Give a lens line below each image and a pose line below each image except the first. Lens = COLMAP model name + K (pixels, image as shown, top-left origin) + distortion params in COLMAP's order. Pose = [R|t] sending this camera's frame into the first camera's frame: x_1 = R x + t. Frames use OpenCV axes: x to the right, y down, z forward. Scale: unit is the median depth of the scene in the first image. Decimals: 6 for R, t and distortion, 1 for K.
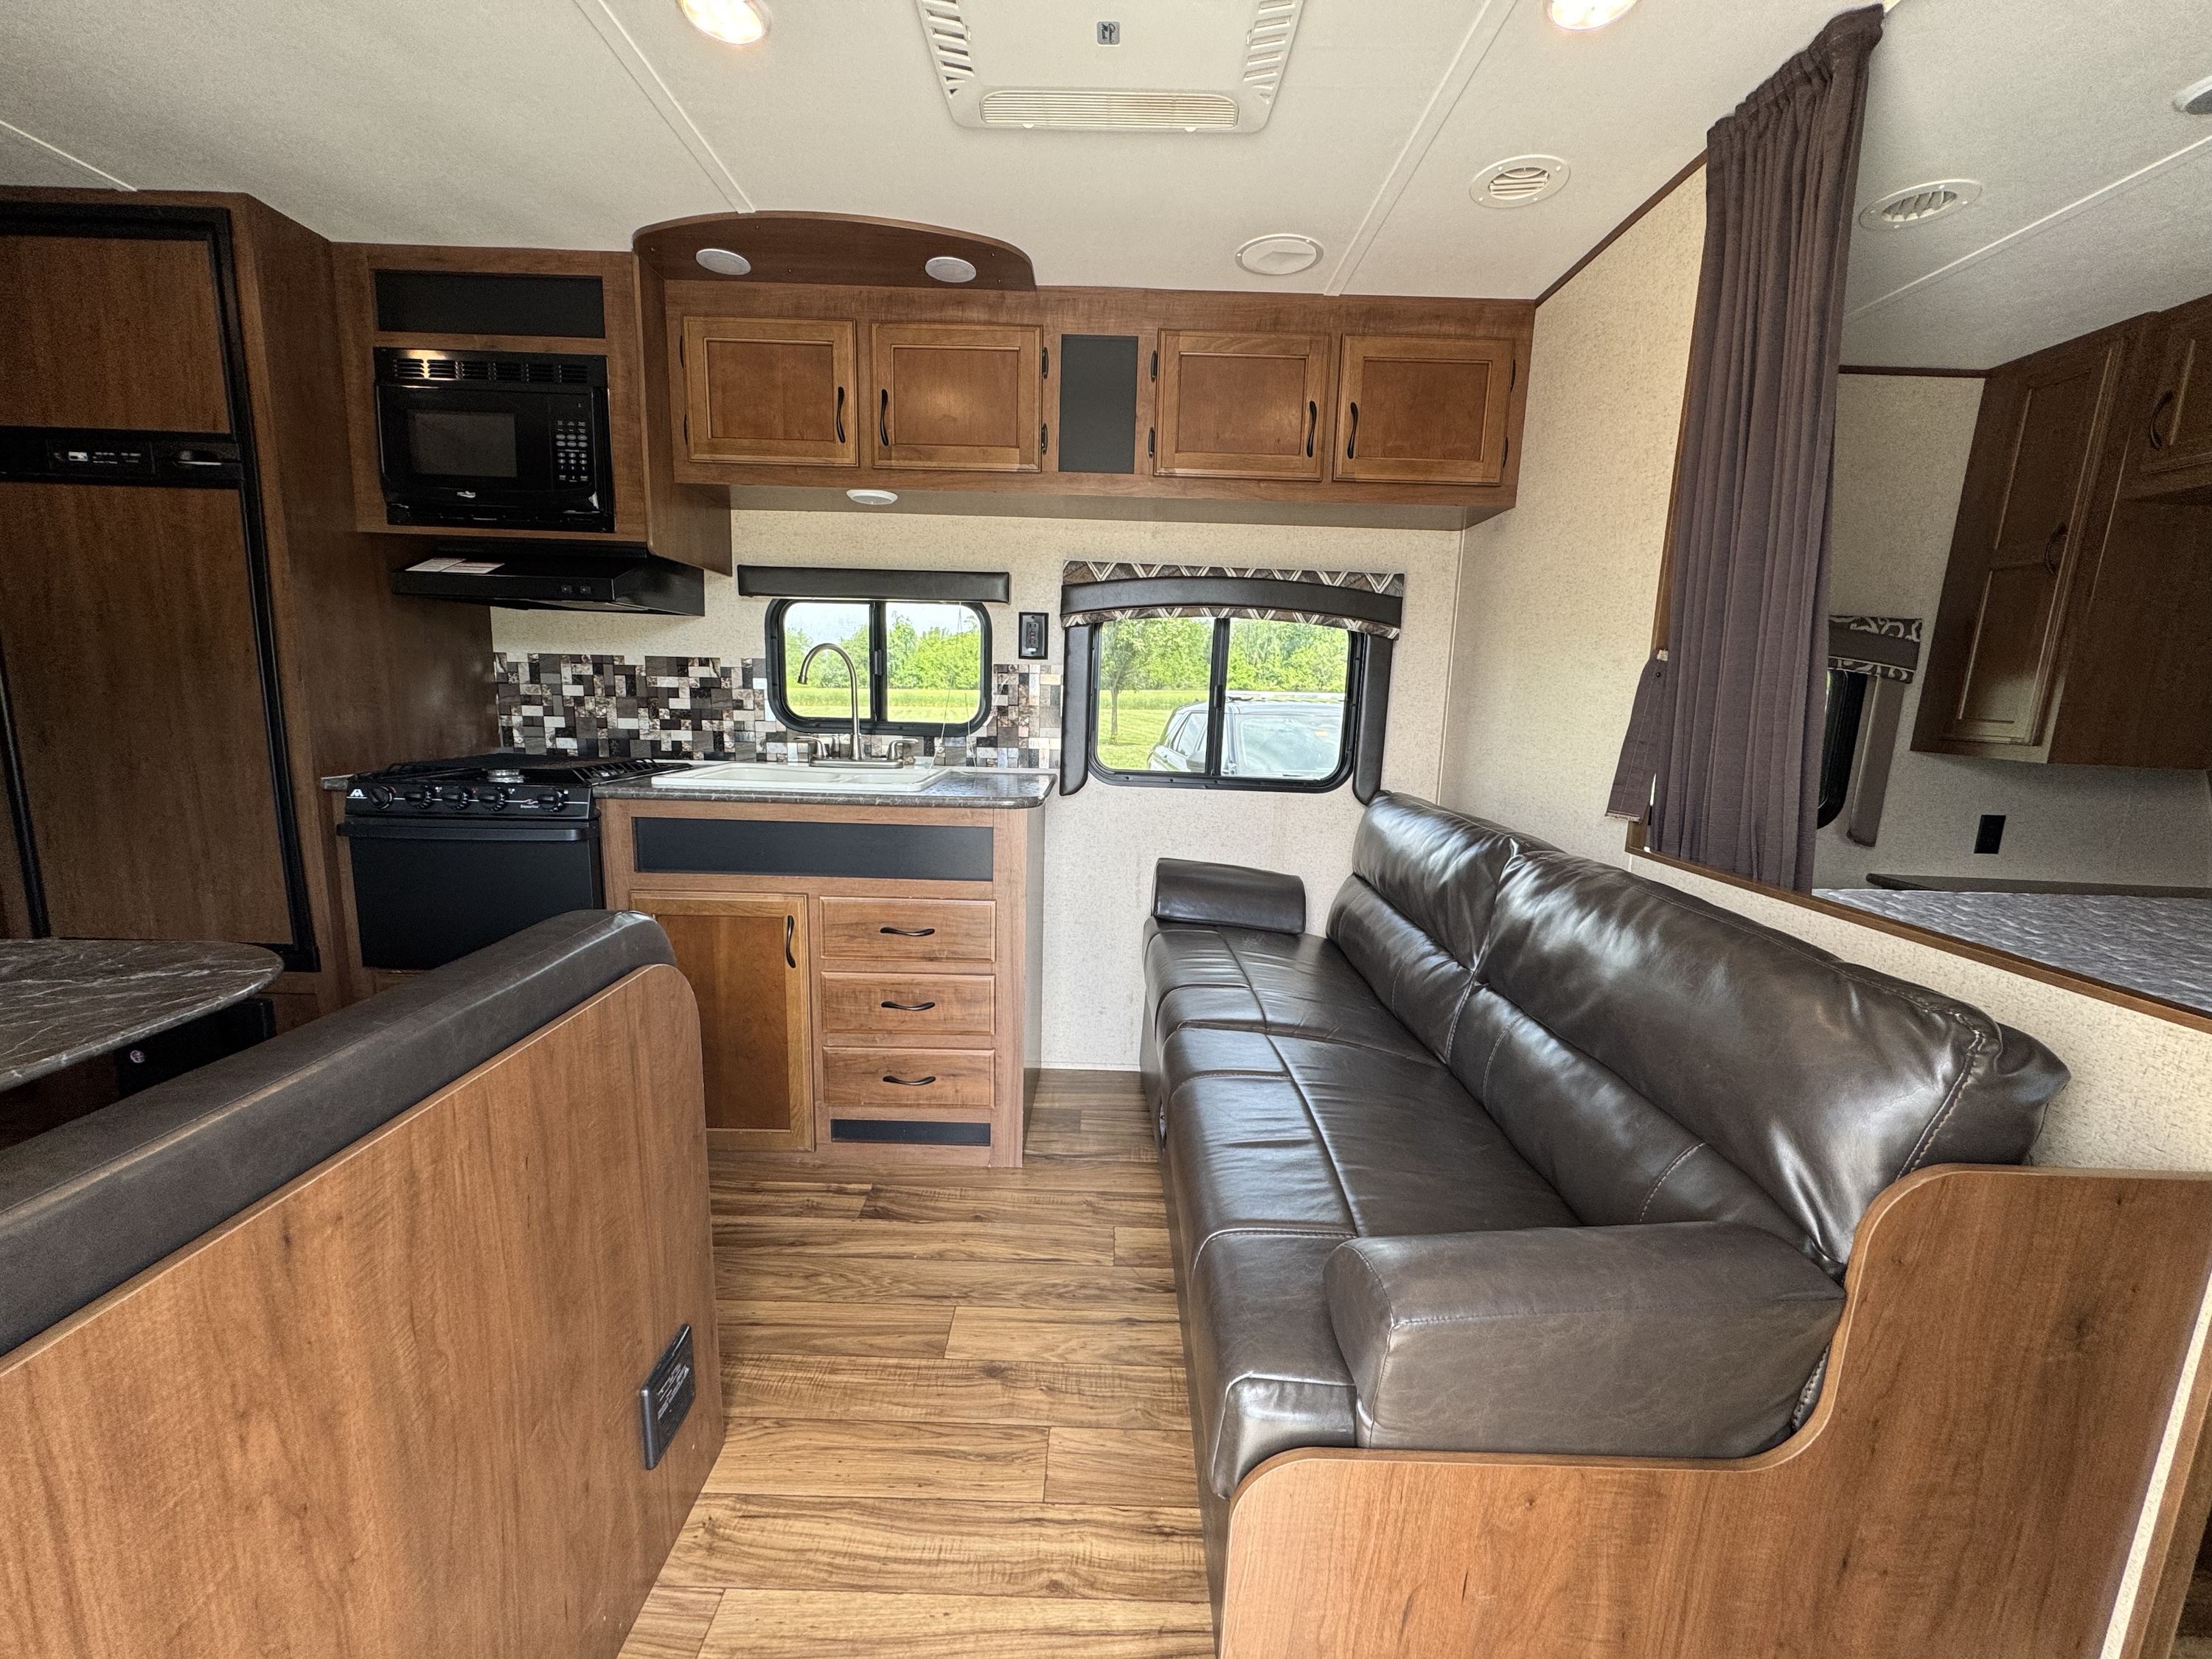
lens RADIAL K [[880.4, 0, 1107.6], [0, 880.4, 831.8], [0, 0, 1]] dist [-0.001787, 0.000618]
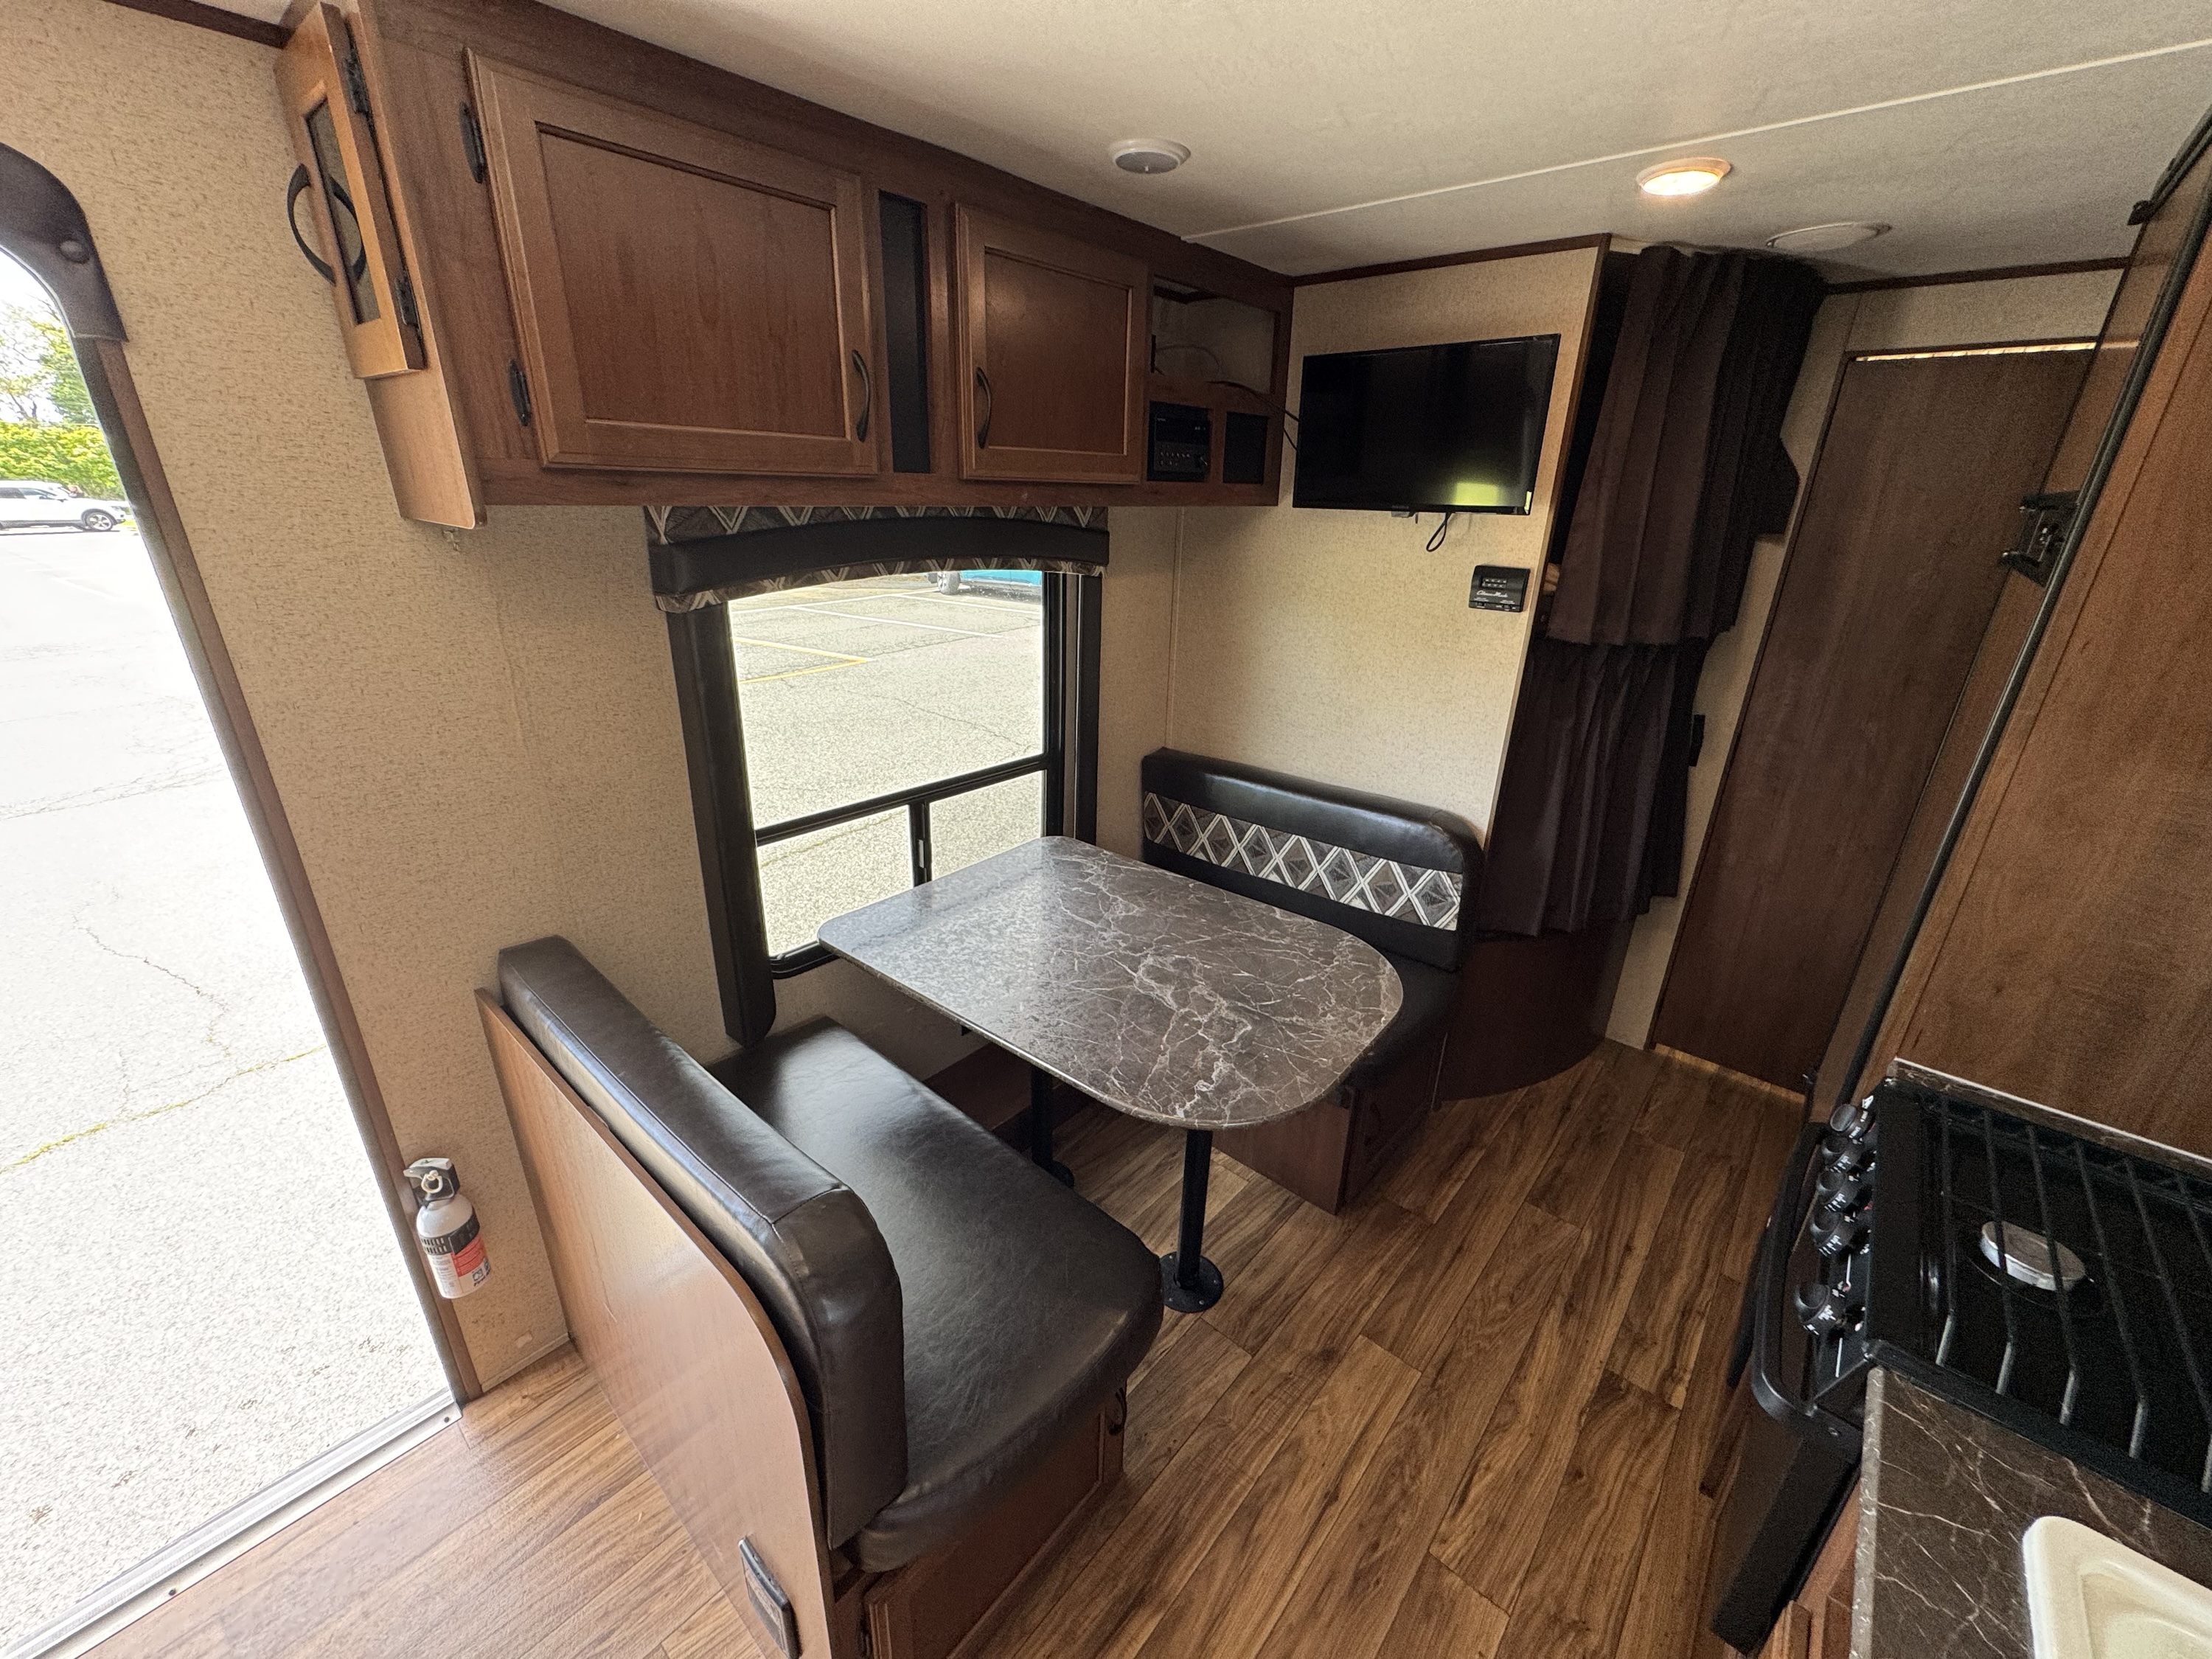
lens RADIAL K [[880.4, 0, 1102.0], [0, 880.4, 831.5], [0, 0, 1]] dist [-0.001787, 0.000618]
pose [[-0.660424, 0.229731, -0.714887, -0.132101], [-0.164011, 0.884929, 0.435890, -0.355983], [0.732762, 0.405122, -0.546750, 0.829505]]
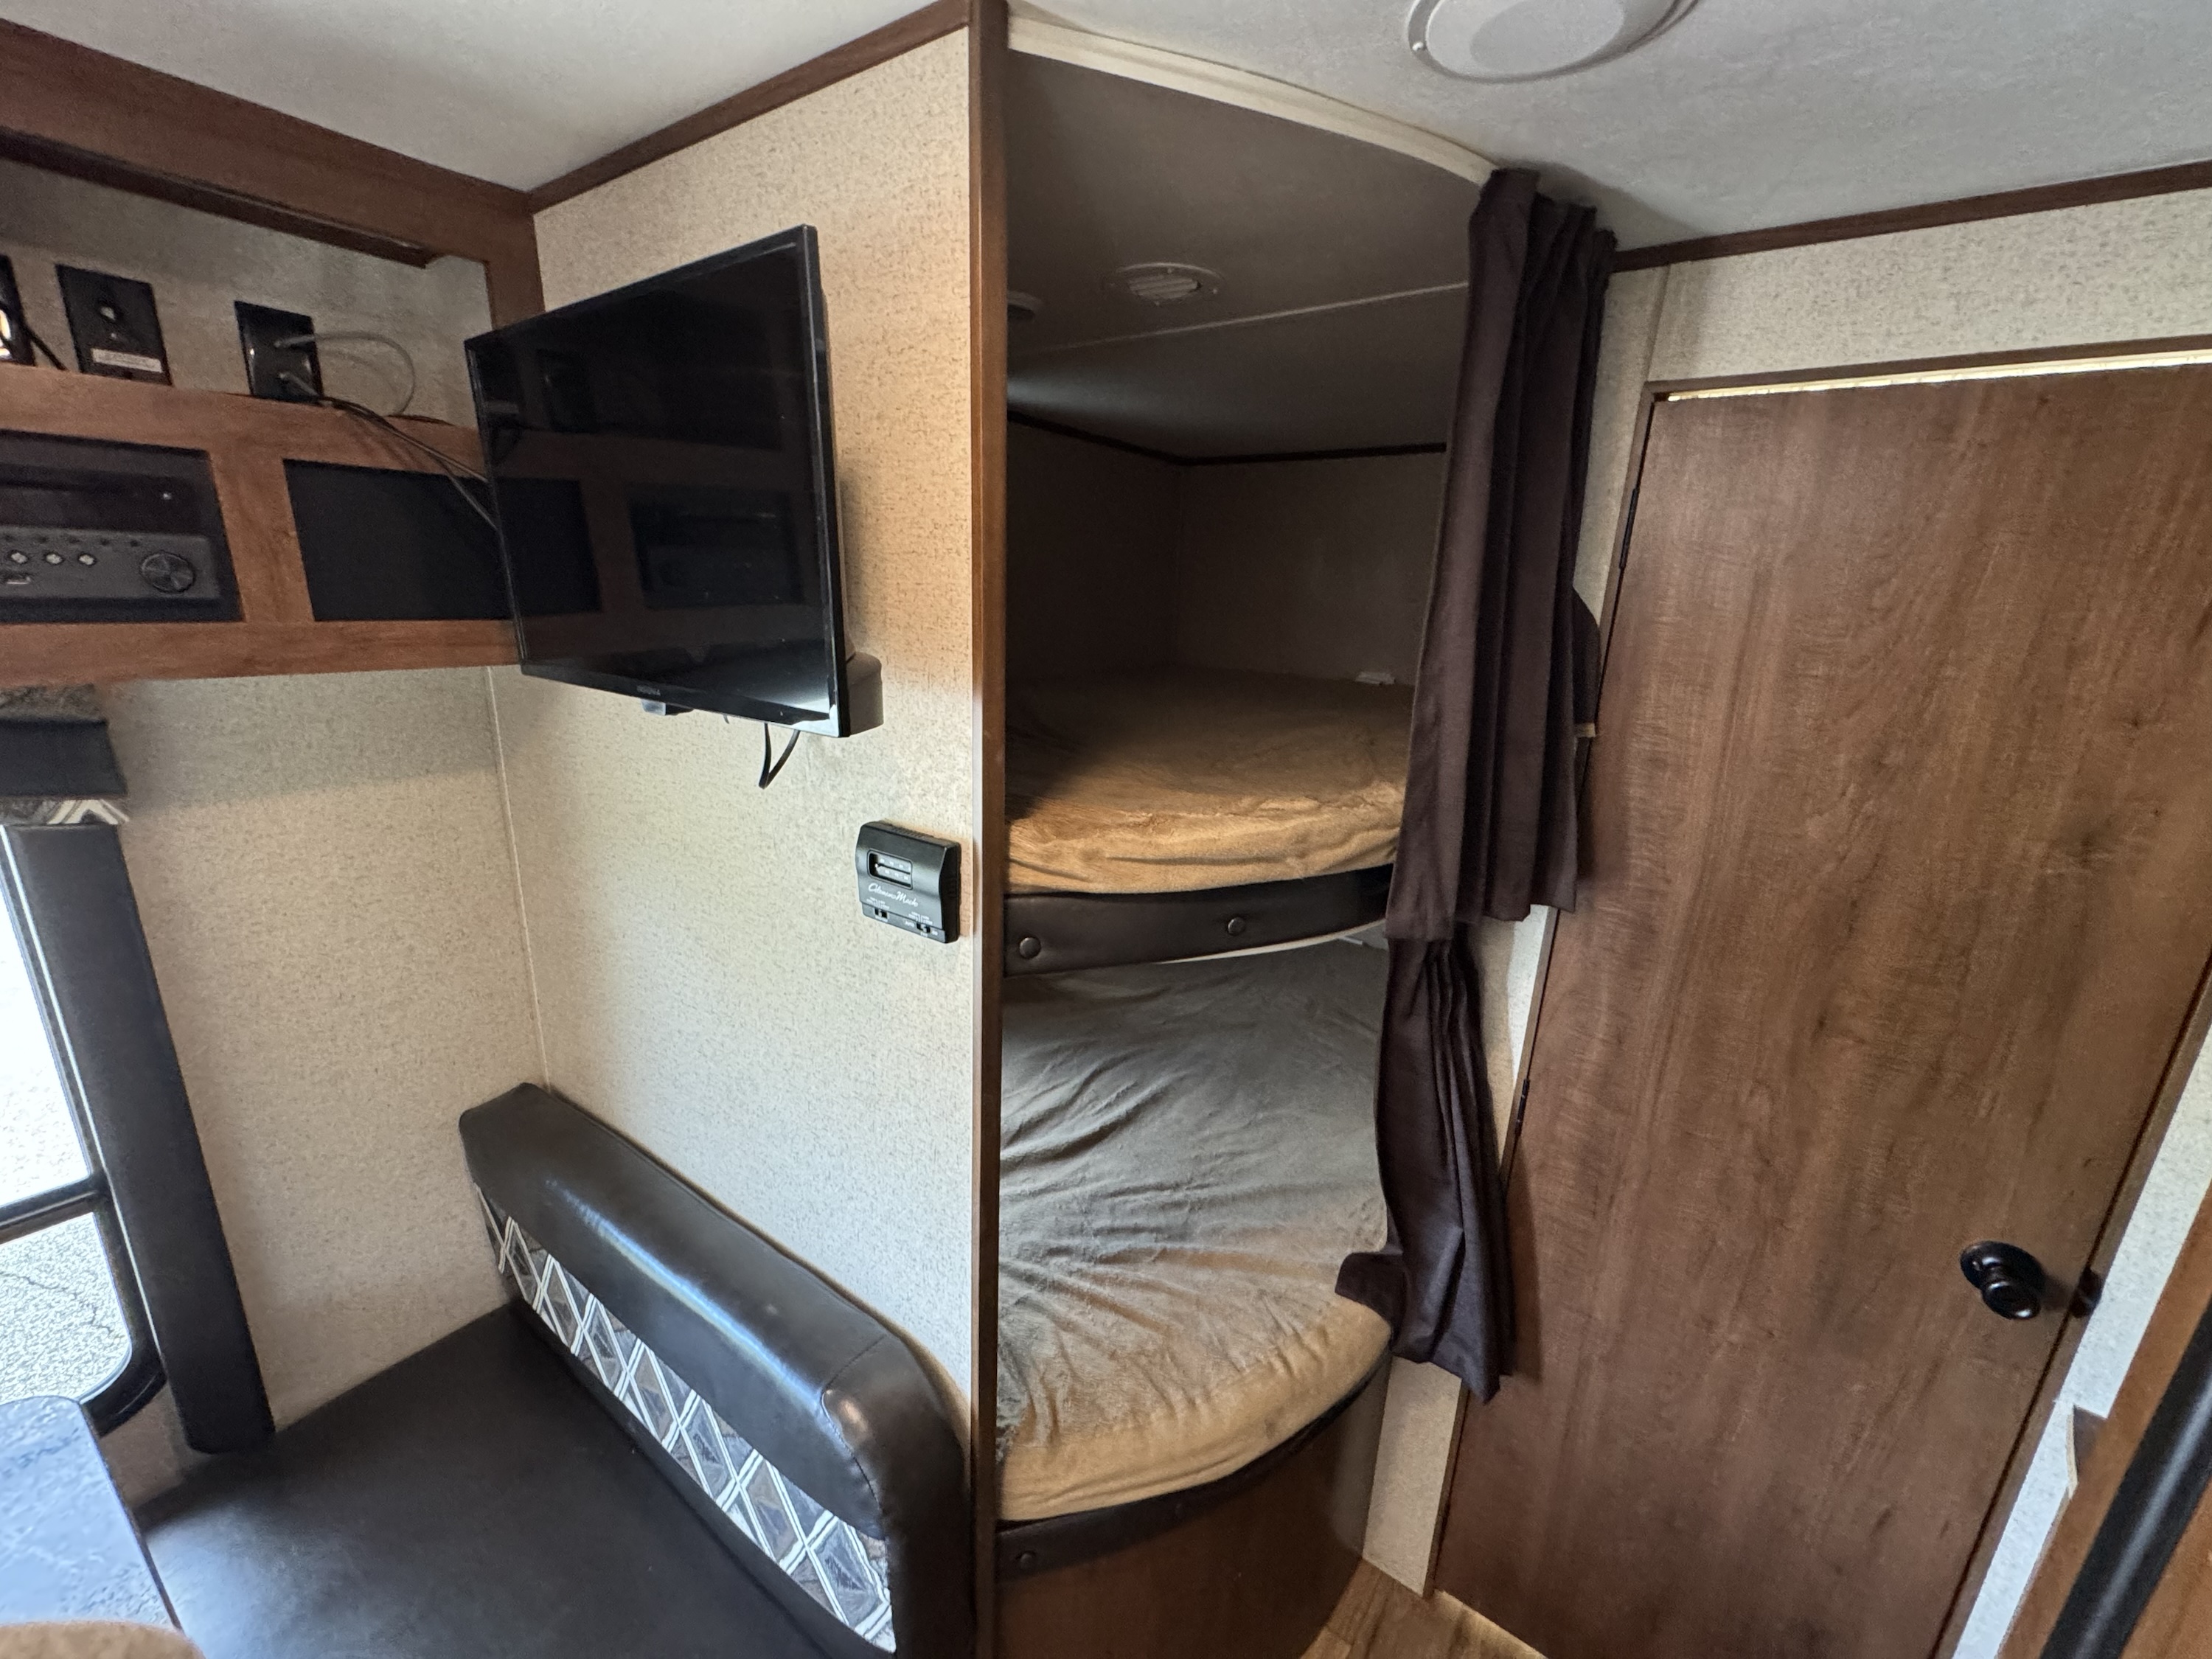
lens RADIAL K [[880.4, 0, 1098.0], [0, 880.4, 840.2], [0, 0, 1]] dist [-0.001787, 0.000618]
pose [[-0.587171, 0.167680, -0.791905, -0.913107], [-0.186268, 0.924066, 0.333776, -0.410260], [0.787740, 0.343490, -0.511352, 0.779545]]
